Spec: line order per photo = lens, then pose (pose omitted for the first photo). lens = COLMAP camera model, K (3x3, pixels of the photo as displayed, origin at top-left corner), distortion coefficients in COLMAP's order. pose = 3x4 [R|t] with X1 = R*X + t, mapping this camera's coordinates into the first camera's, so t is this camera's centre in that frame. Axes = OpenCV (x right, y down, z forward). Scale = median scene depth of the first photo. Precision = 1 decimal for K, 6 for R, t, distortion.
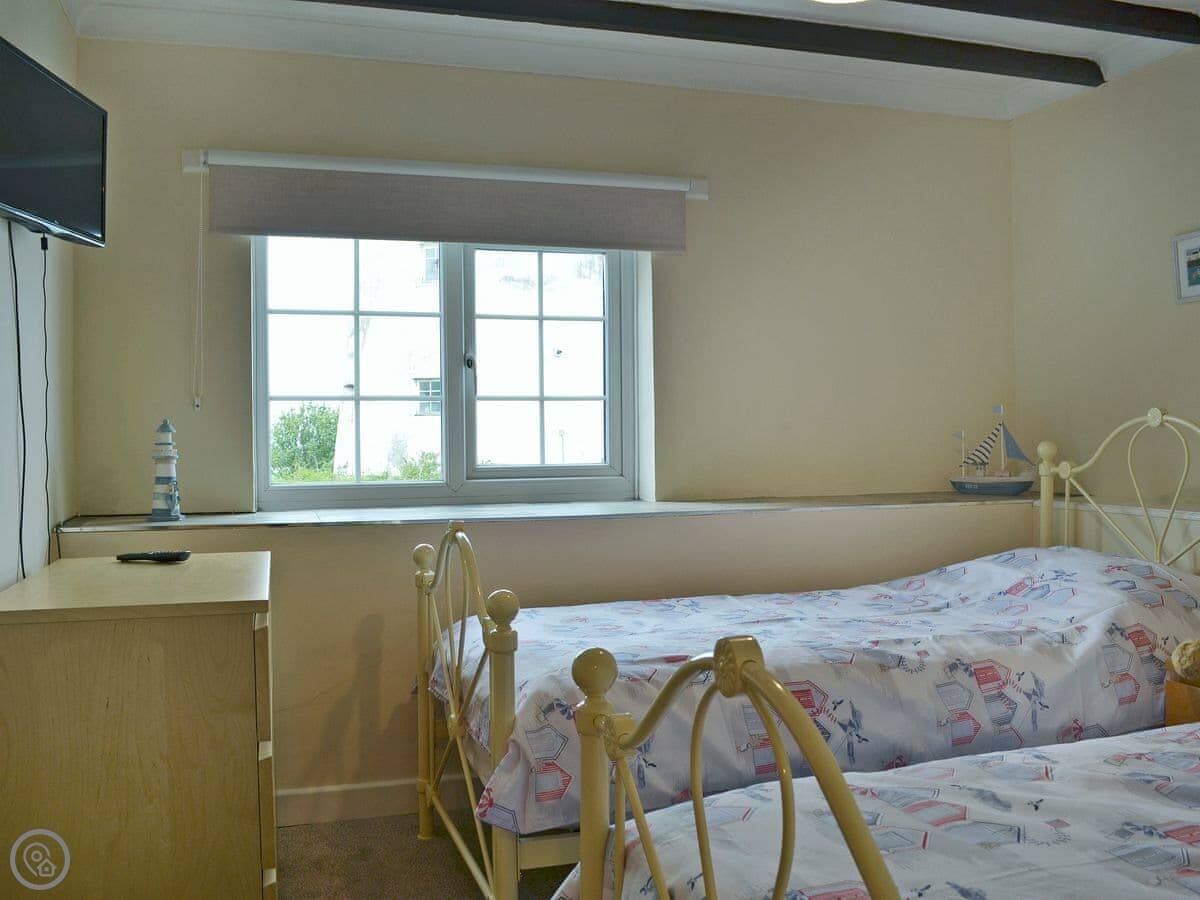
lens RADIAL K [[1084.6, 0, 598.8], [0, 1084.6, 449.1], [0, 0, 1]] dist [-0.079972, 0.015690]
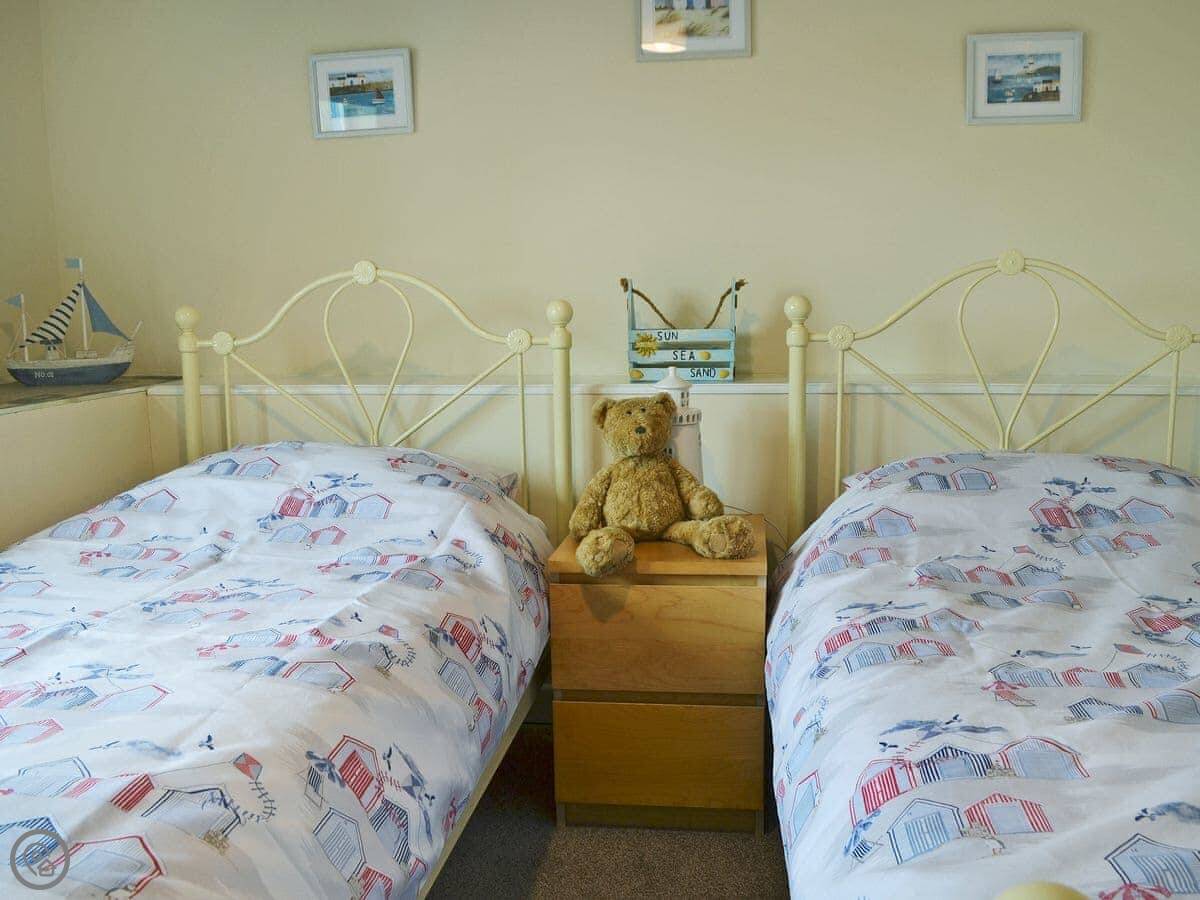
lens RADIAL K [[1084.6, 0, 600.5], [0, 1084.6, 452.2], [0, 0, 1]] dist [-0.079972, 0.015690]
pose [[0.425089, -0.122908, 0.896768, -0.140090], [0.019941, 0.991769, 0.126476, 0.005085], [-0.904932, -0.035881, 0.424041, 0.423343]]
